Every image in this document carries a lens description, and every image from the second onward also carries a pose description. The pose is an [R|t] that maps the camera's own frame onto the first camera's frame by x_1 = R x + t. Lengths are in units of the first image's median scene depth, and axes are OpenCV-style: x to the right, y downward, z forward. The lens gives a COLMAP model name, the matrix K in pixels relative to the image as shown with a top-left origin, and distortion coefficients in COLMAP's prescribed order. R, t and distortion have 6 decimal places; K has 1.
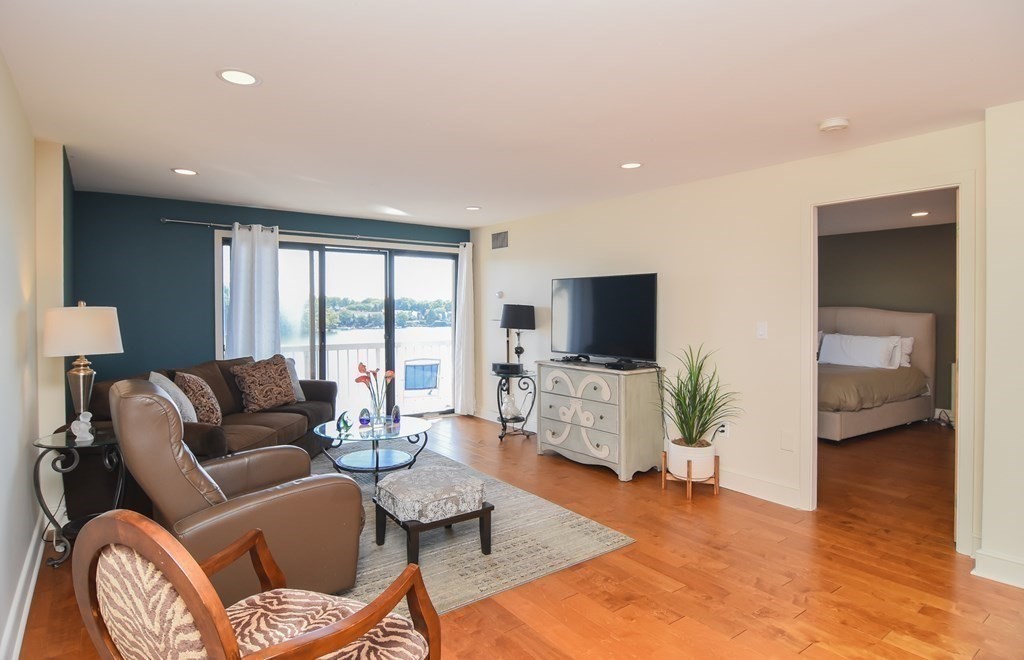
lens RADIAL K [[550.1, 0, 514.9], [0, 550.1, 330.0], [0, 0, 1]] dist [-0.016514, -0.000337]
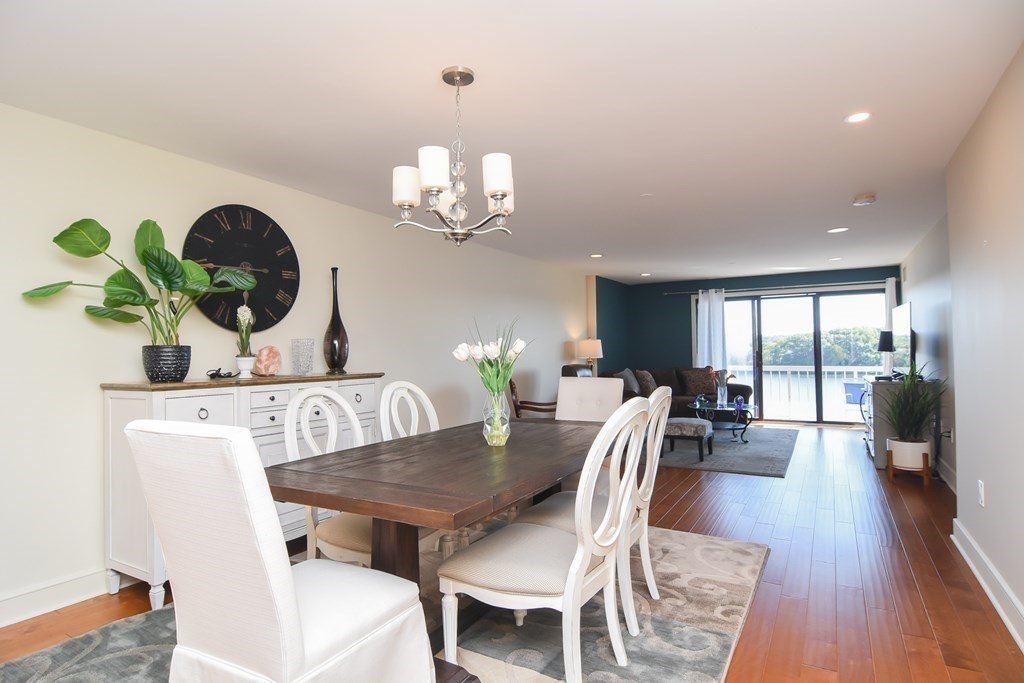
lens RADIAL K [[550.4, 0, 514.3], [0, 550.4, 345.8], [0, 0, 1]] dist [-0.005439, -0.009032]
pose [[0.384130, -0.013758, -0.923177, 0.773434], [-0.022976, 0.999437, -0.024455, 0.033147], [0.922993, 0.030605, 0.383597, -0.184316]]
